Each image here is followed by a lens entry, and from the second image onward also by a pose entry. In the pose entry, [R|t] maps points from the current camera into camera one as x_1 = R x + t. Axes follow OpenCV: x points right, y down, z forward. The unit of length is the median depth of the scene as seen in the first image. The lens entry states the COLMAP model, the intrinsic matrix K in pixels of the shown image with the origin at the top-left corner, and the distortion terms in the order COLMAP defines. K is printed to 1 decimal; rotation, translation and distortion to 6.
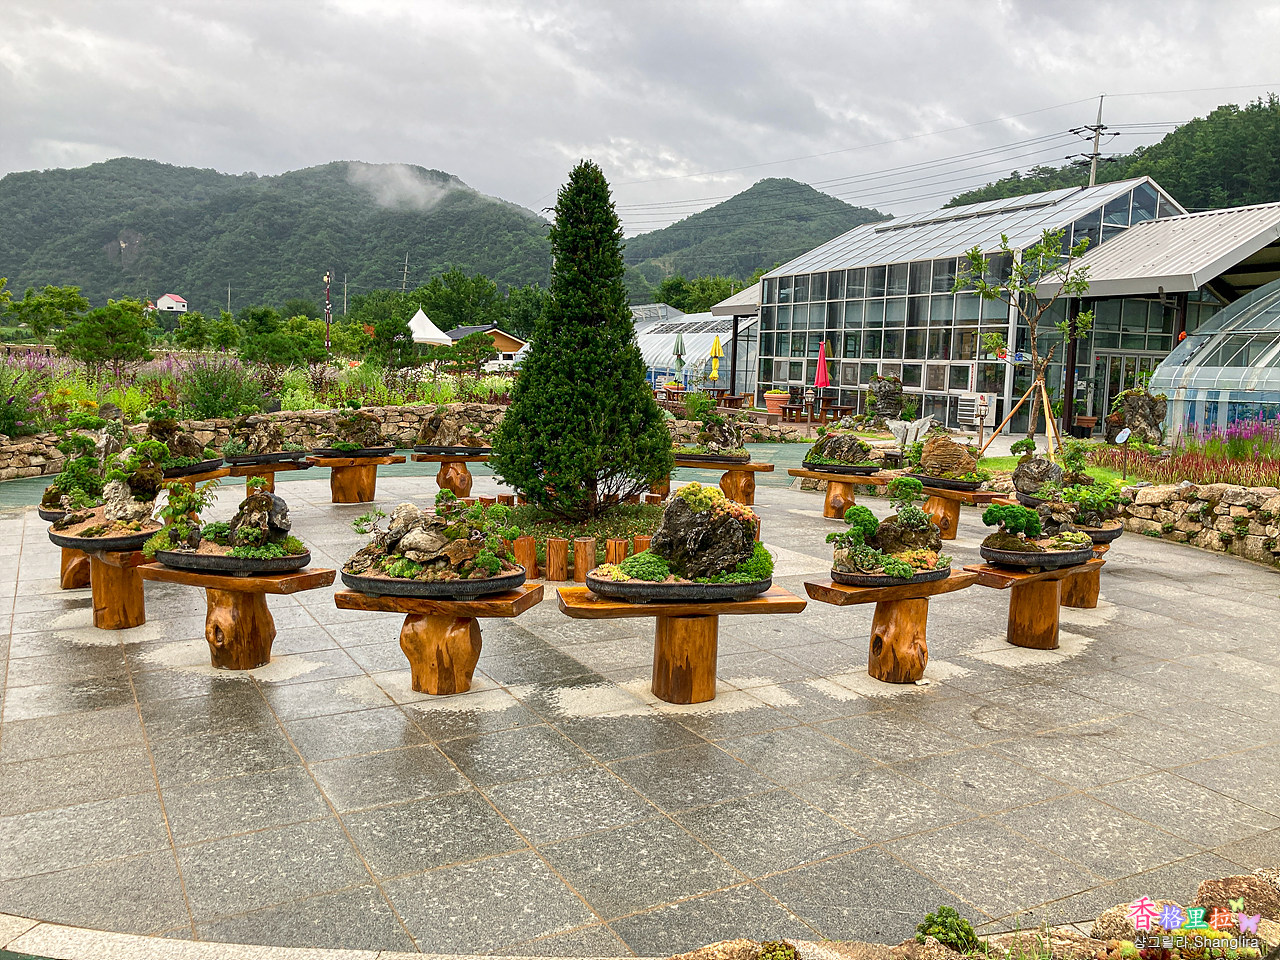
lens RADIAL K [[1061.8, 0, 640.1], [0, 1061.8, 486.0], [0, 0, 1]] dist [0.027151, -0.004981]
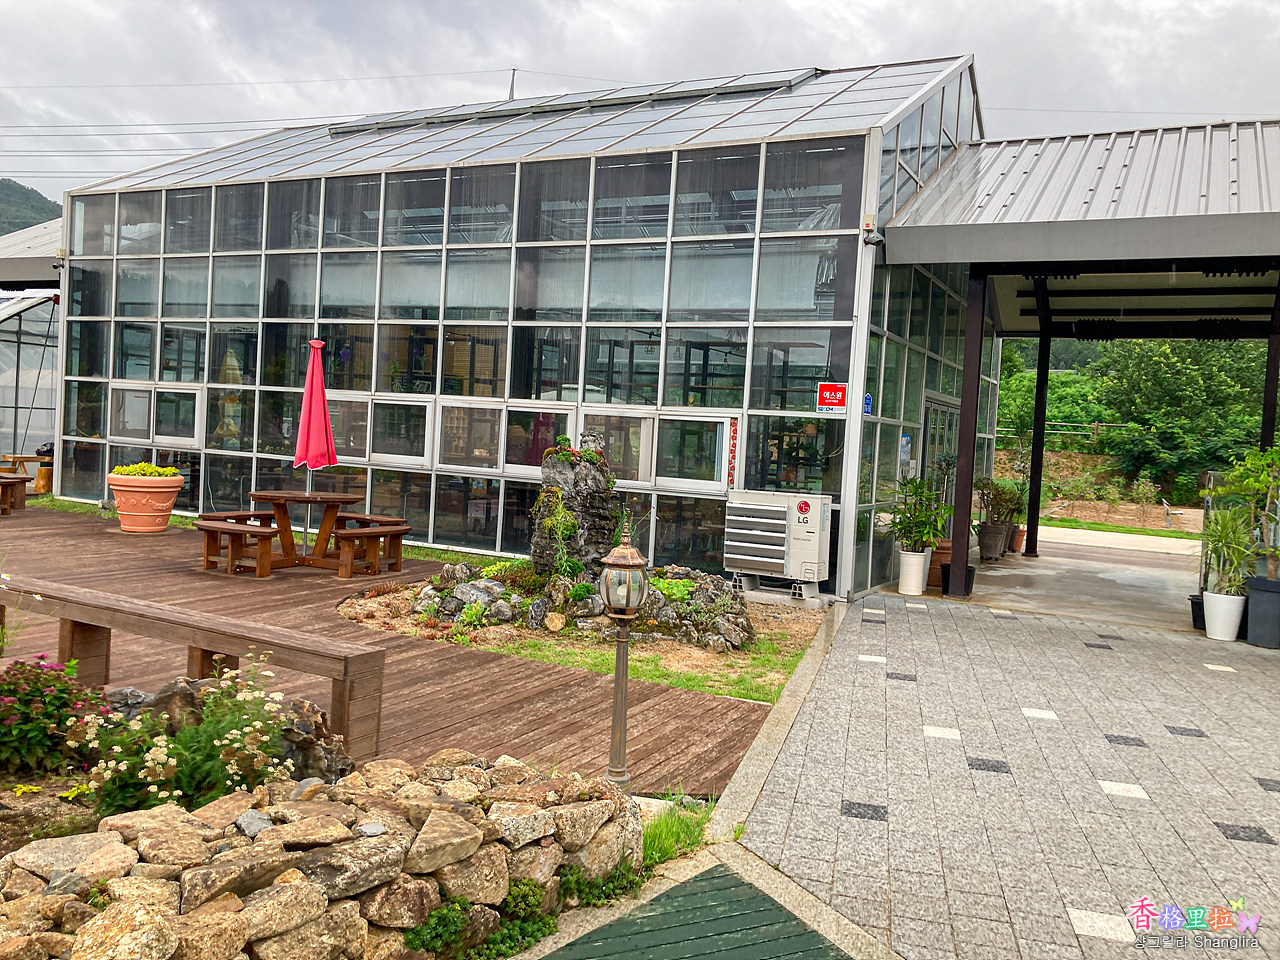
lens RADIAL K [[1061.8, 0, 640.1], [0, 1061.8, 486.0], [0, 0, 1]] dist [0.027151, -0.004981]
pose [[0.791033, -0.014022, 0.611612, 0.063187], [0.036832, 0.999015, -0.024733, -0.125230], [-0.610663, 0.042092, 0.790771, 1.103015]]
